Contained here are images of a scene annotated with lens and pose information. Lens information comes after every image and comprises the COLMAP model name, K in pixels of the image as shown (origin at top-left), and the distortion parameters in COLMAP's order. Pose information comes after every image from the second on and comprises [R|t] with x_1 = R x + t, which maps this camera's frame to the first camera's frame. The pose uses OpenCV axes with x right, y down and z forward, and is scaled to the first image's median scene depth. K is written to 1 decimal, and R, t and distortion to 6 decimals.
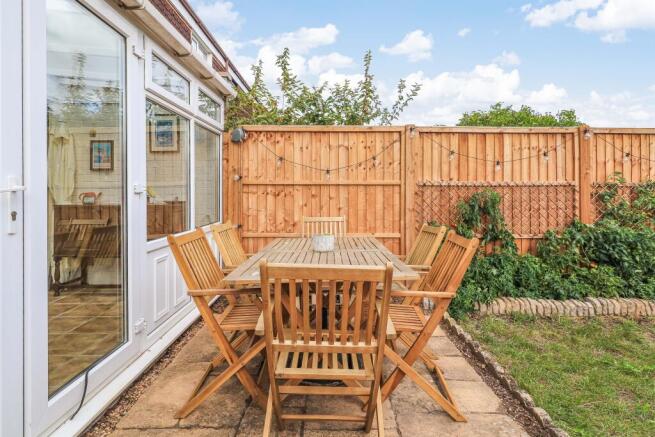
lens RADIAL K [[347.7, 0, 326.3], [0, 347.7, 191.2], [0, 0, 1]] dist [0.003911, 0.000110]
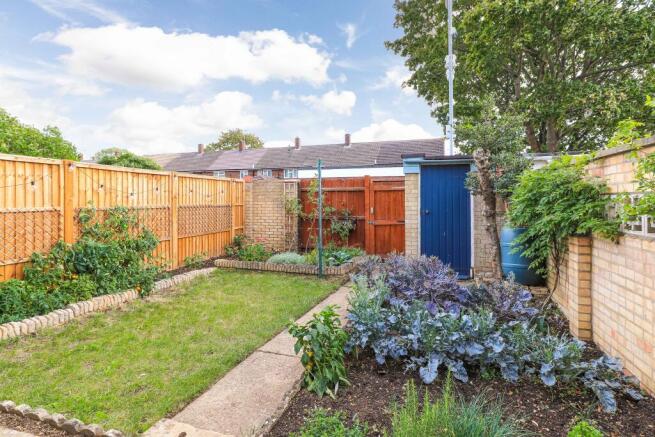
lens RADIAL K [[347.7, 0, 326.3], [0, 347.7, 191.2], [0, 0, 1]] dist [0.003911, 0.000110]
pose [[0.309740, 0.014793, 0.950706, -0.122707], [0.004294, 0.999847, -0.016957, -0.060812], [-0.950812, 0.009335, 0.309629, -0.213968]]
